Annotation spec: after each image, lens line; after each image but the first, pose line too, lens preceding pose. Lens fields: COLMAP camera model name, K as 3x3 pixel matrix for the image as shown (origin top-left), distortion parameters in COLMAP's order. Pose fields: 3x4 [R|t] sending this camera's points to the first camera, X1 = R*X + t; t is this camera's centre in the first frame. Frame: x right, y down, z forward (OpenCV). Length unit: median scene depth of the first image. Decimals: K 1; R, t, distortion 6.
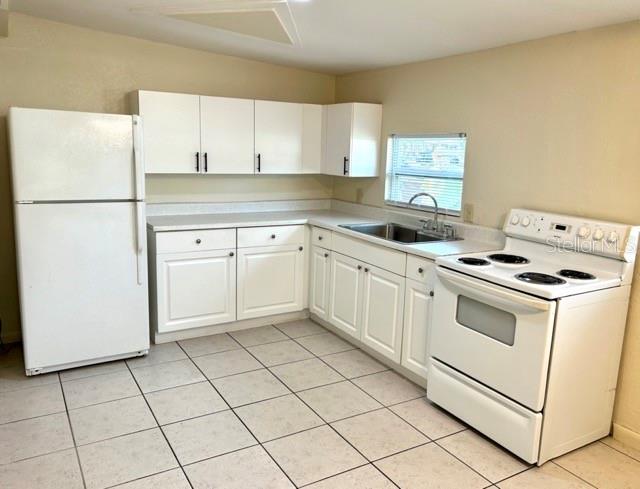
lens RADIAL K [[514.8, 0, 320.0], [0, 514.8, 244.5], [0, 0, 1]] dist [-0.007243, -0.004768]
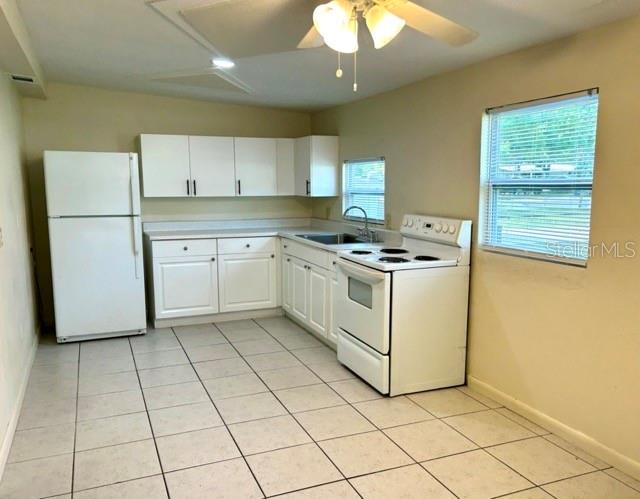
lens RADIAL K [[556.3, 0, 320.0], [0, 556.3, 280.2], [0, 0, 1]] dist [0.003440, -0.002799]
pose [[0.988973, -0.005662, -0.147989, 0.313671], [0.004117, 0.999934, -0.010743, 0.092850], [0.148040, 0.010016, 0.988931, -0.343010]]
